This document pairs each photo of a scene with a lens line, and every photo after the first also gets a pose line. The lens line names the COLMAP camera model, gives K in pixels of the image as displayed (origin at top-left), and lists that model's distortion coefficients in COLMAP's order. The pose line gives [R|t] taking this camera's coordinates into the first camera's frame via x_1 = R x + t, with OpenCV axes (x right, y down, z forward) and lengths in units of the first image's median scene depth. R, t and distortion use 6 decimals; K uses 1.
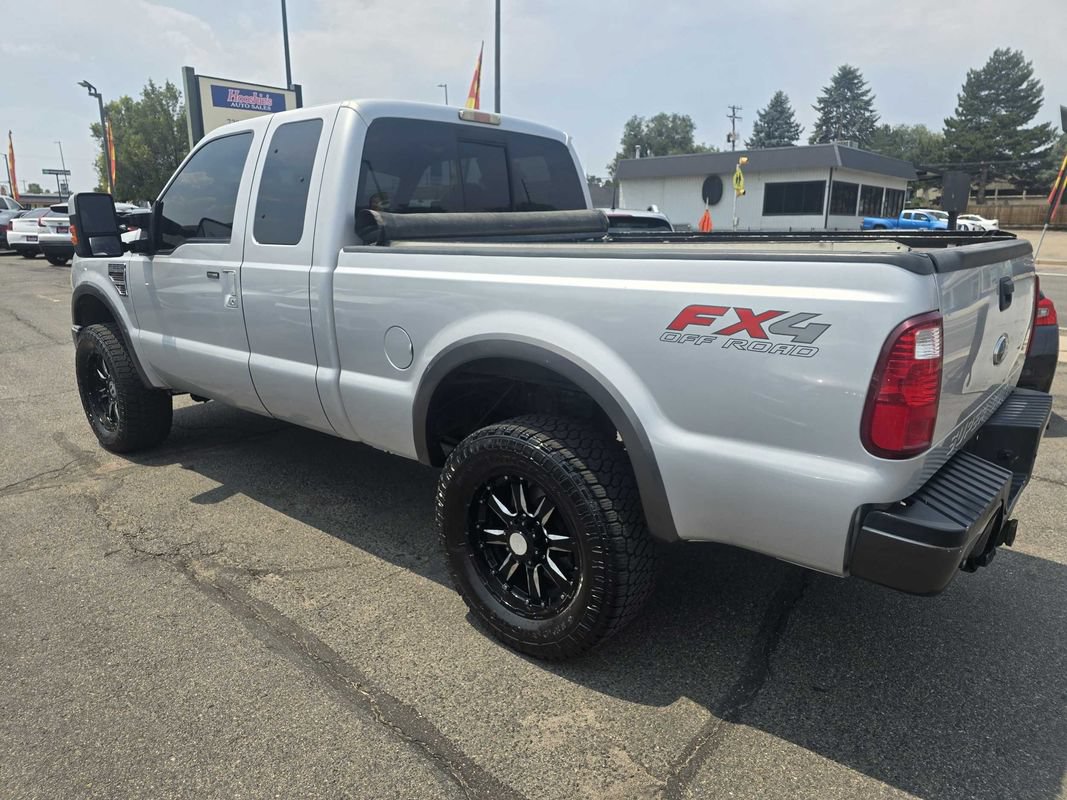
lens RADIAL K [[721.9, 0, 533.5], [0, 721.9, 400.0], [0, 0, 1]] dist [0.067387, -0.072797]
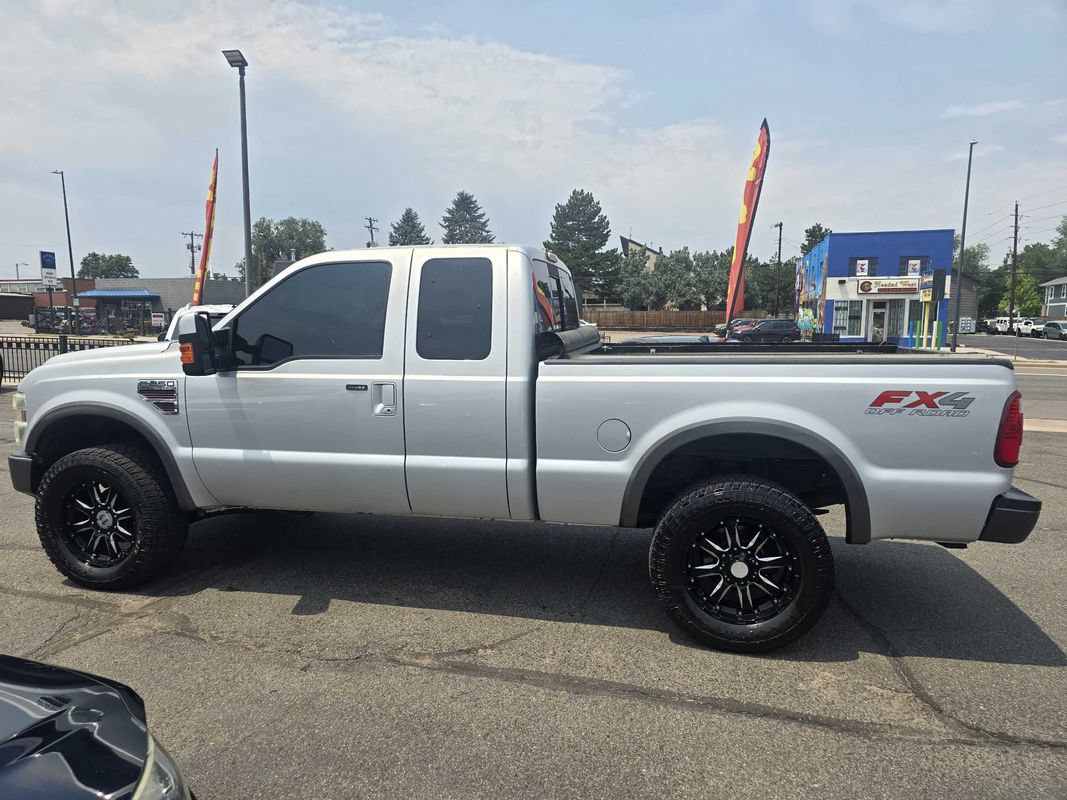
lens RADIAL K [[714.2, 0, 529.7], [0, 714.2, 401.5], [0, 0, 1]] dist [0.062365, -0.055632]
pose [[0.884739, -0.048749, 0.463530, -0.719494], [0.108183, 0.988833, -0.102493, -0.014381], [-0.453357, 0.140826, 0.880134, -0.048957]]
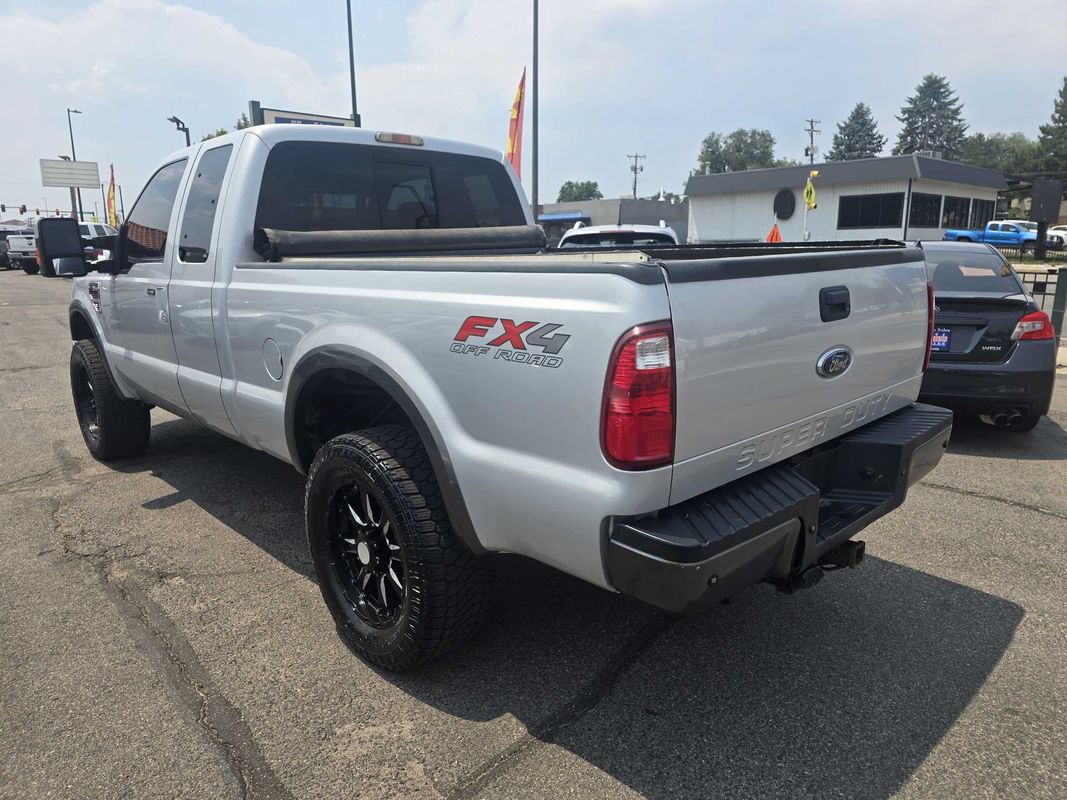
lens RADIAL K [[718.9, 0, 534.3], [0, 718.9, 392.9], [0, 0, 1]] dist [0.065258, -0.064981]
pose [[0.994563, 0.006581, -0.103932, 0.231698], [-0.009990, 0.999428, -0.032311, 0.004027], [0.103659, 0.033173, 0.994059, 0.009550]]
